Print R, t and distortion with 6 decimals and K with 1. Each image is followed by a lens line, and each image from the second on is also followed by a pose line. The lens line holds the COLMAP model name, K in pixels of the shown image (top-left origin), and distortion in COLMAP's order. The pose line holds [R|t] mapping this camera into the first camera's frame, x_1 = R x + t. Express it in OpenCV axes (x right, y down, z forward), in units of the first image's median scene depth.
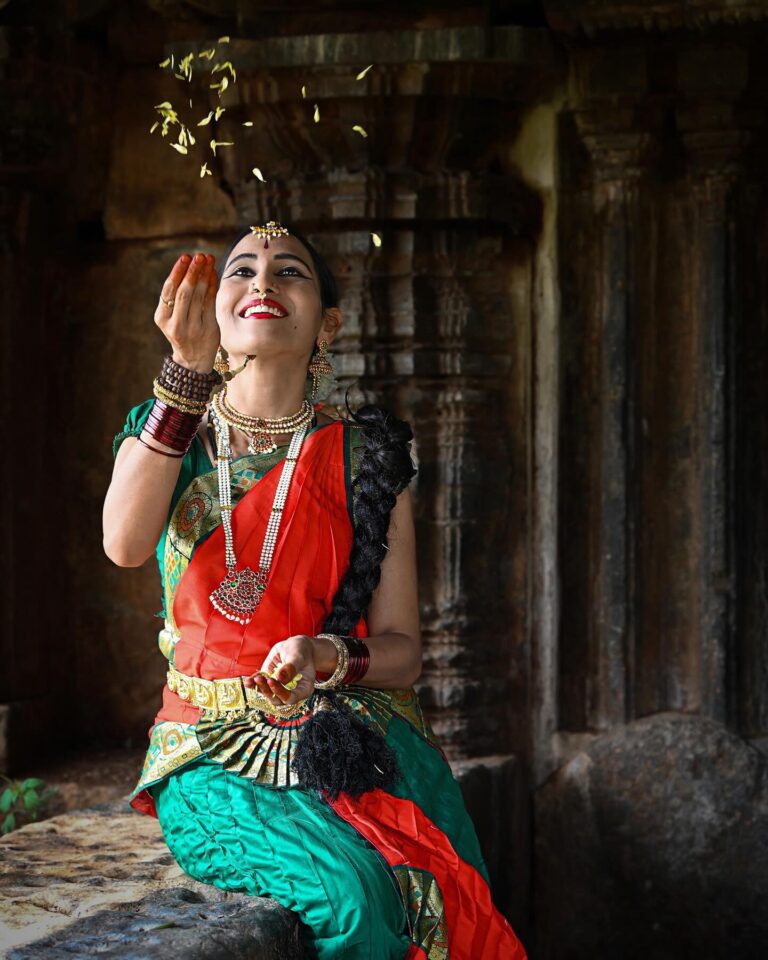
lens RADIAL K [[2307.9, 0, 383.6], [0, 2307.9, 472.5], [0, 0, 1]] dist [0.005676, 0.000000]
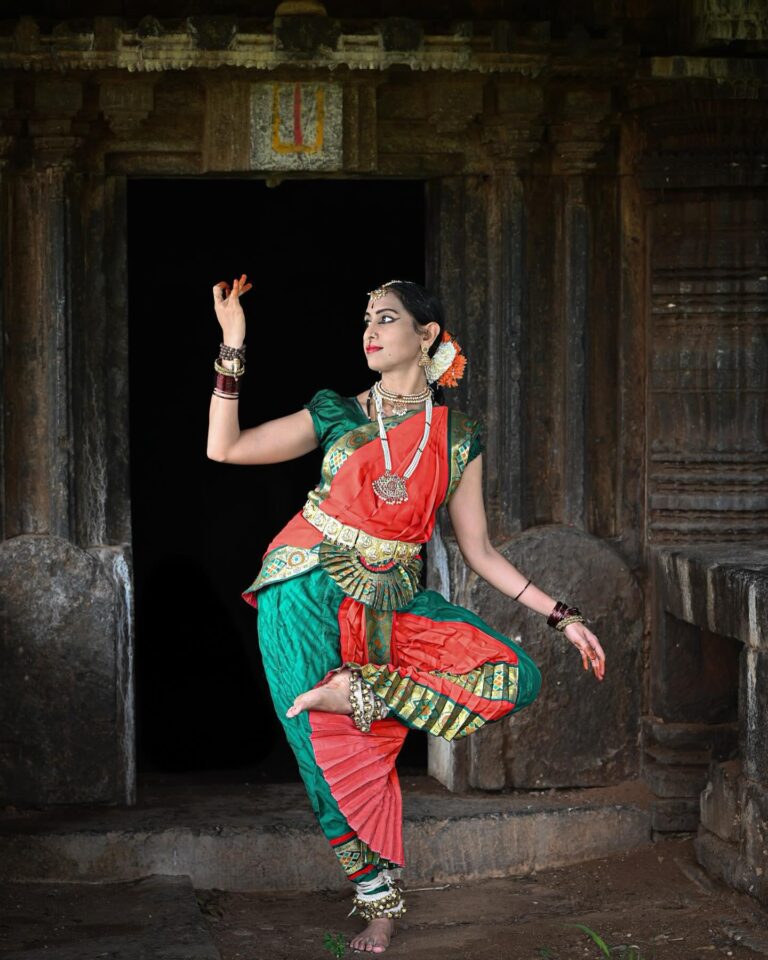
lens RADIAL K [[2307.9, 0, 383.1], [0, 2307.9, 481.6], [0, 0, 1]] dist [0.005676, 0.000000]
pose [[0.911283, -0.023458, 0.411112, -0.275481], [0.012205, 0.999476, 0.029977, 0.030080], [-0.411600, -0.022300, 0.911092, -0.428689]]
